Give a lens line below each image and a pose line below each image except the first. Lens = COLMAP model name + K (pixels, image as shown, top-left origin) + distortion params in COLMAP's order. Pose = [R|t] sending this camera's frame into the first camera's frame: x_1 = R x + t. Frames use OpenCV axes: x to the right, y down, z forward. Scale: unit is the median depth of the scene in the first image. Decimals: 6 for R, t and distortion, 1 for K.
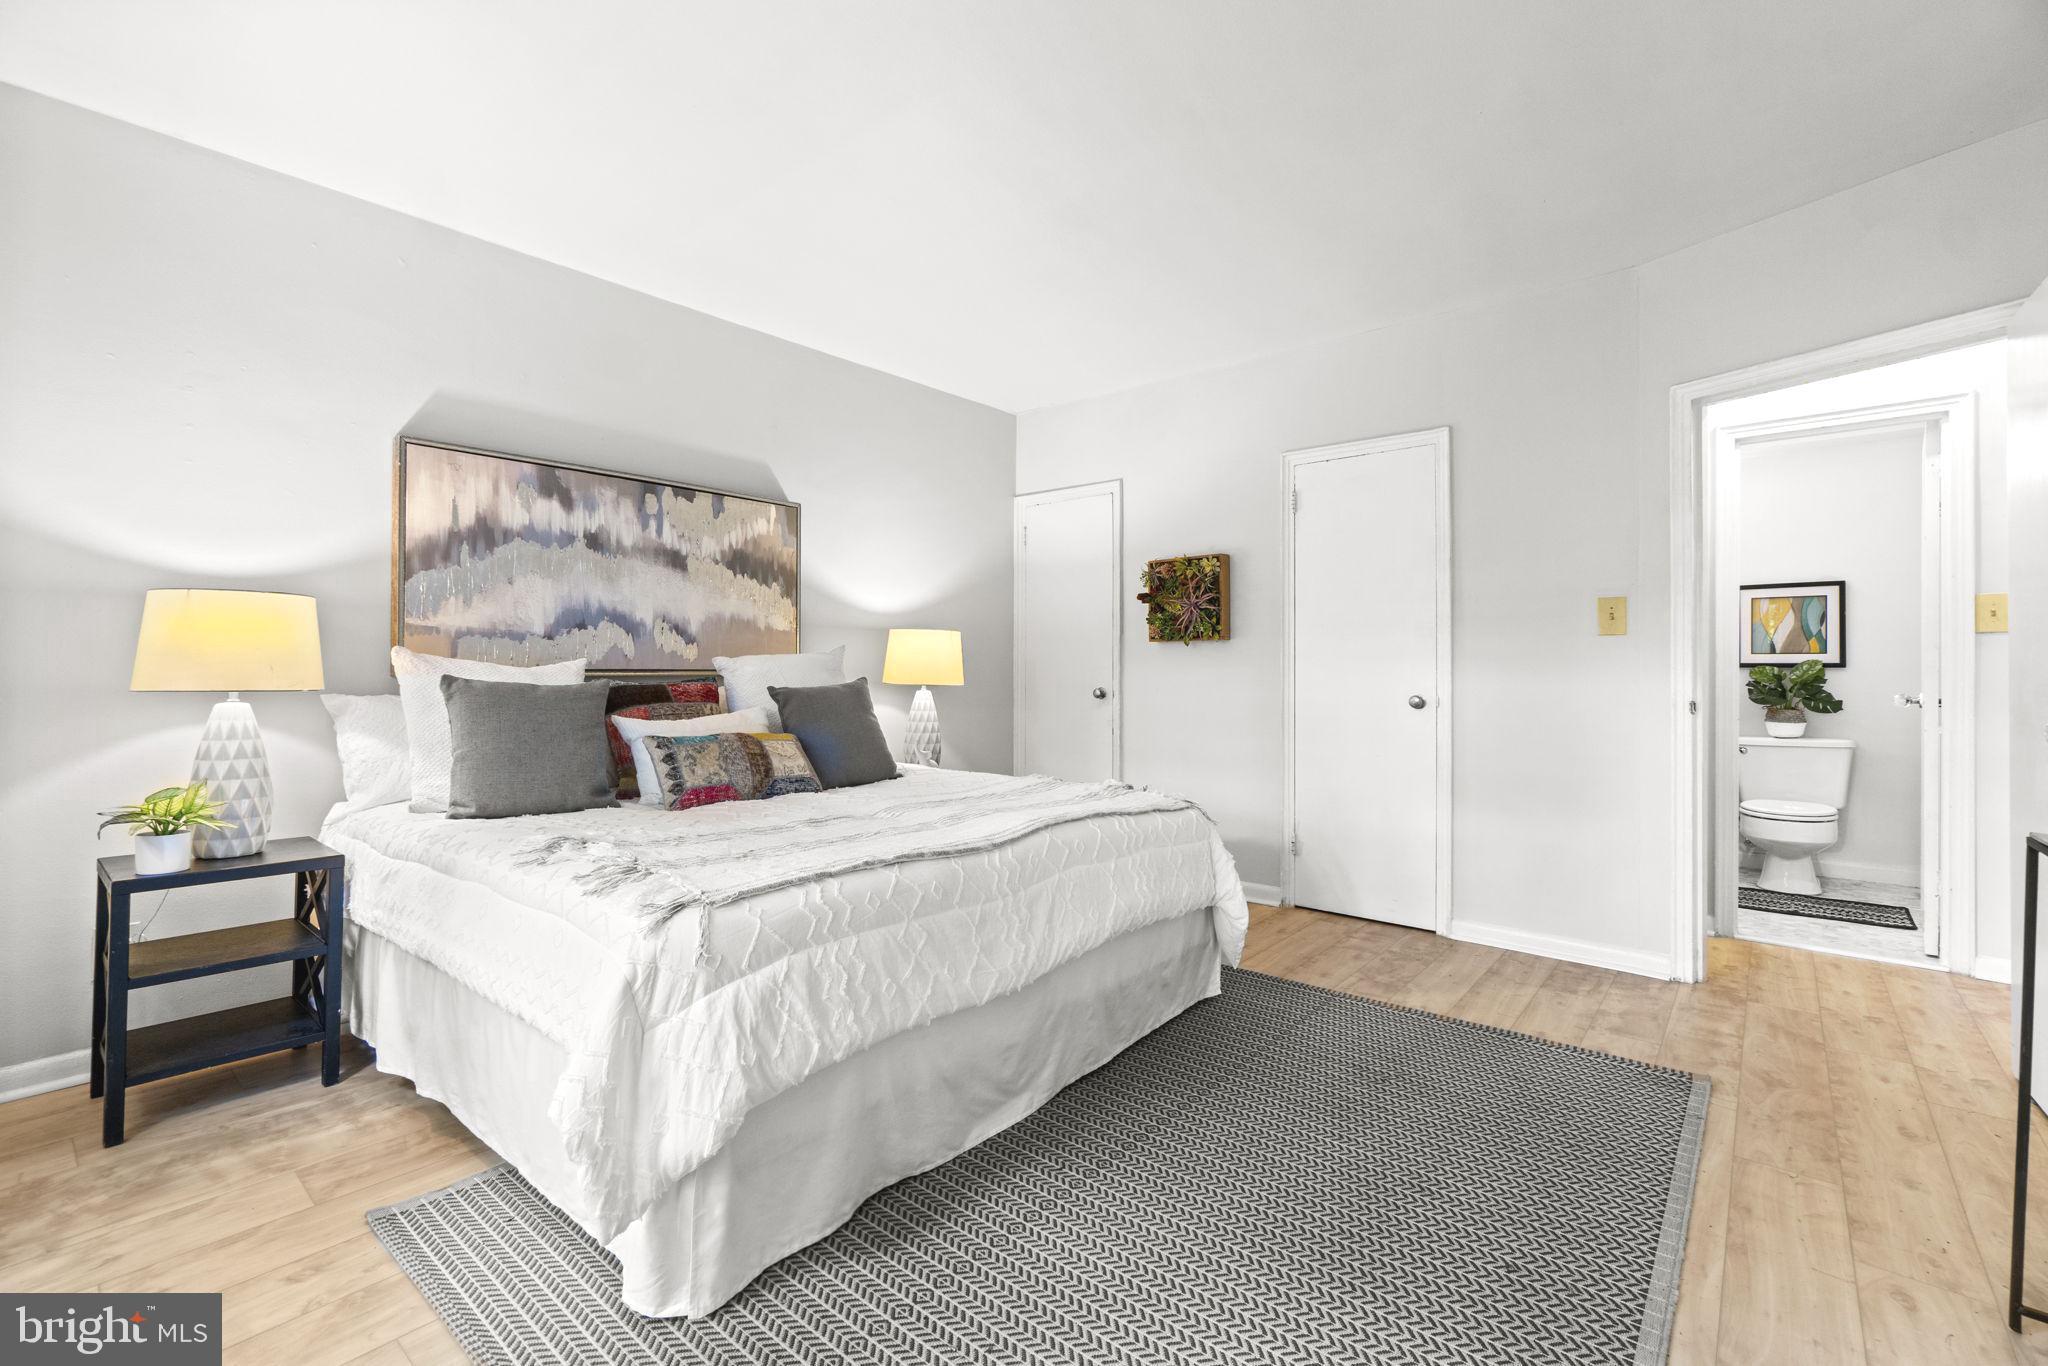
lens RADIAL K [[880.2, 0, 1012.1], [0, 880.2, 668.6], [0, 0, 1]] dist [-0.009563, 0.007370]
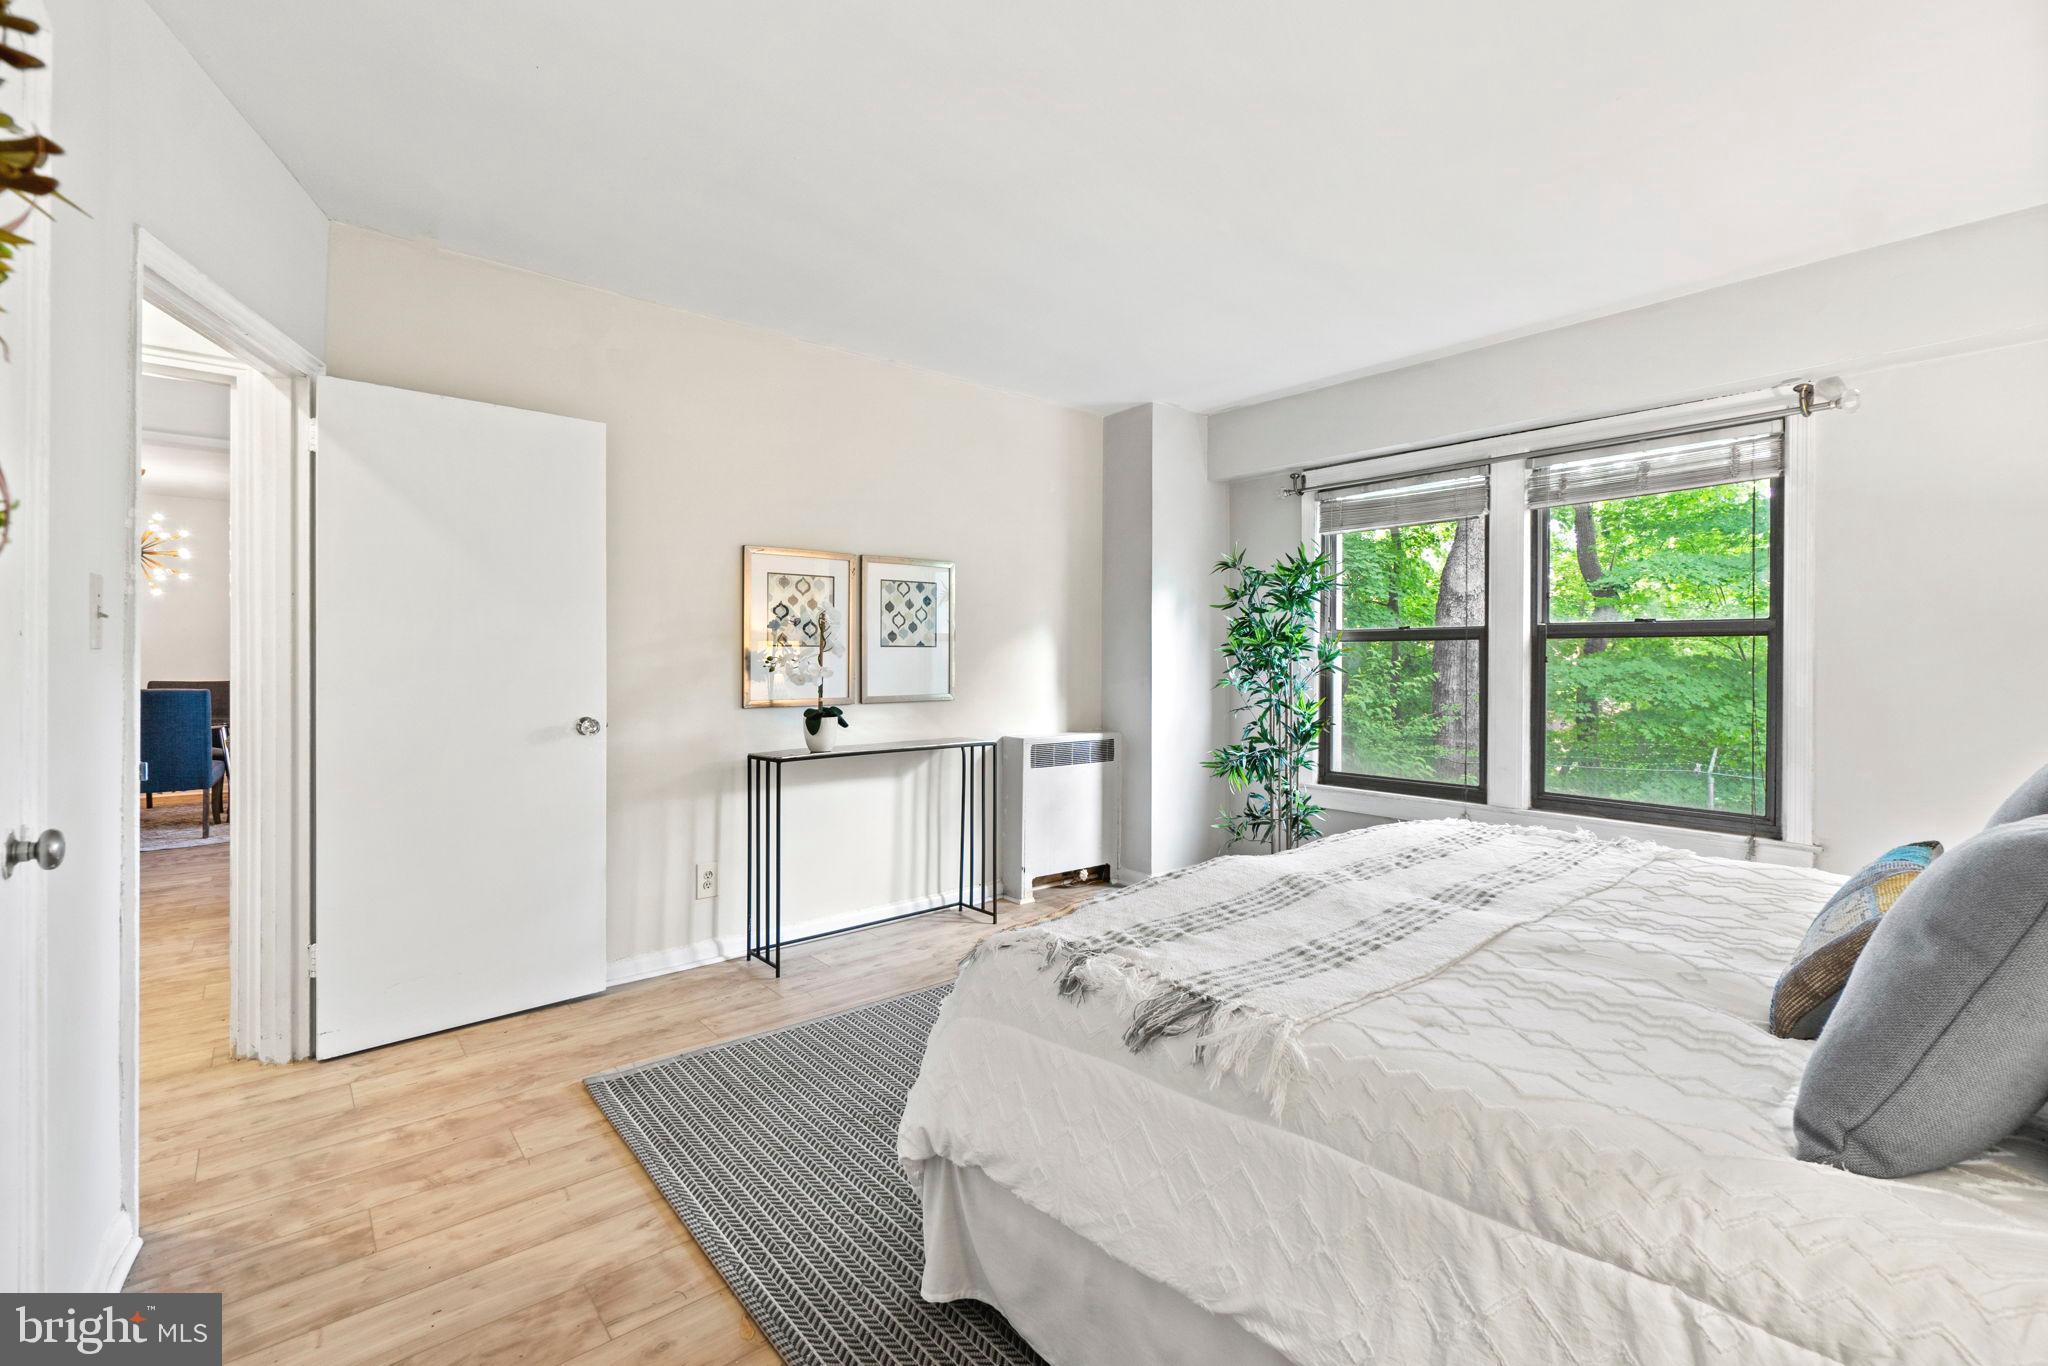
lens RADIAL K [[880.2, 0, 1012.1], [0, 880.2, 668.6], [0, 0, 1]] dist [-0.009563, 0.007370]
pose [[-0.985680, -0.008002, 0.168434, 0.081000], [-0.005105, 0.999832, 0.017631, -0.034397], [-0.168547, 0.016518, -0.985555, 1.367980]]
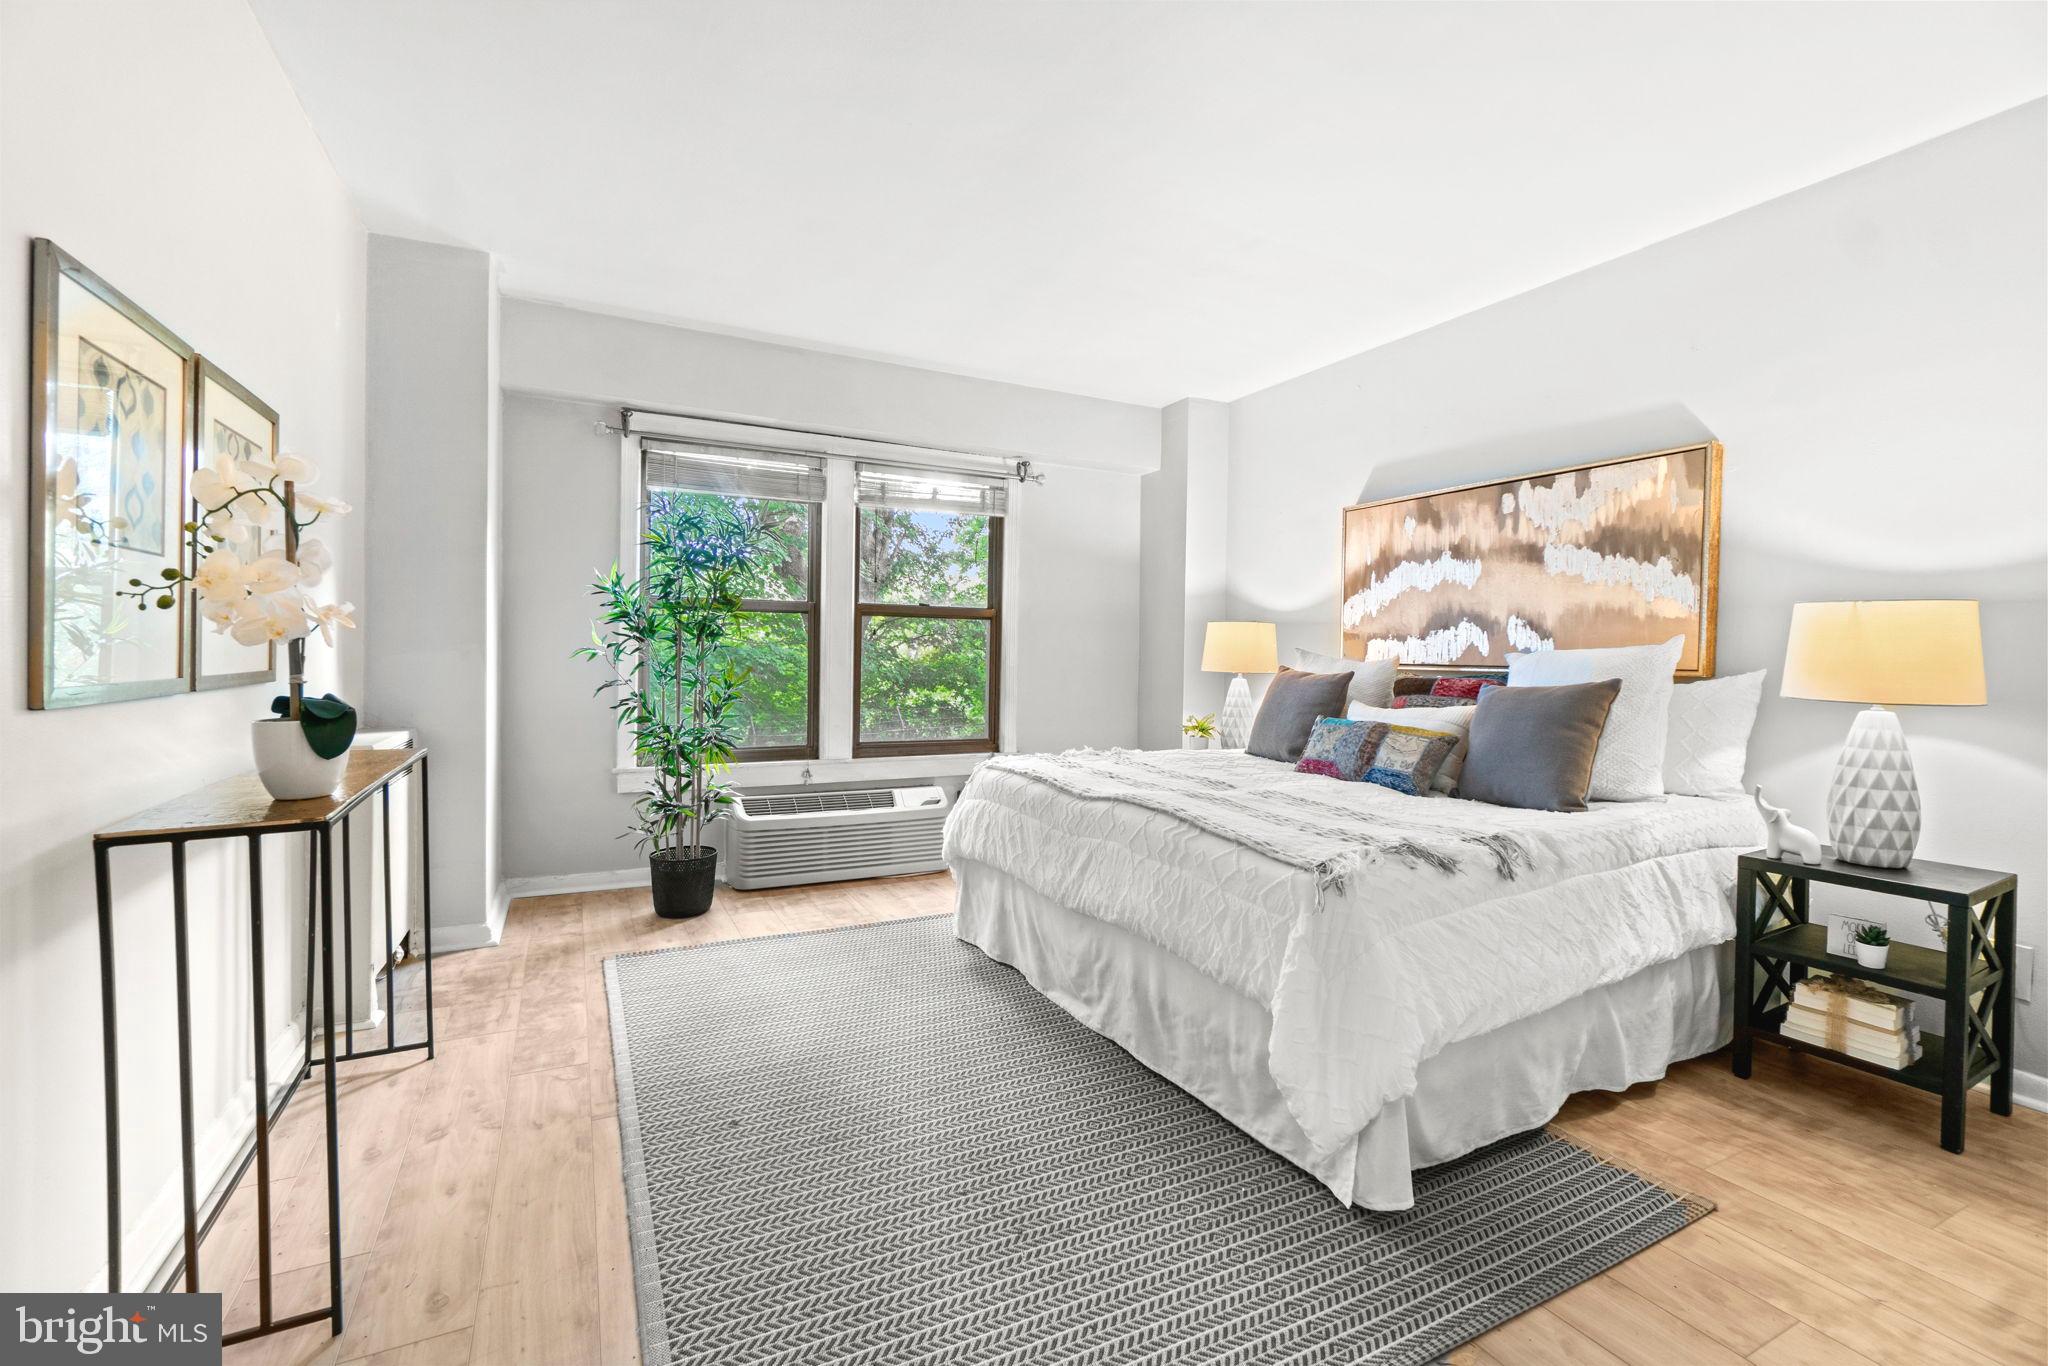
lens RADIAL K [[880.2, 0, 1012.1], [0, 880.2, 668.6], [0, 0, 1]] dist [-0.009563, 0.007370]
pose [[-0.386855, 0.000890, -0.922140, 0.760870], [-0.023411, 0.999668, 0.010787, 0.006090], [0.921843, 0.025761, -0.386705, 0.888289]]
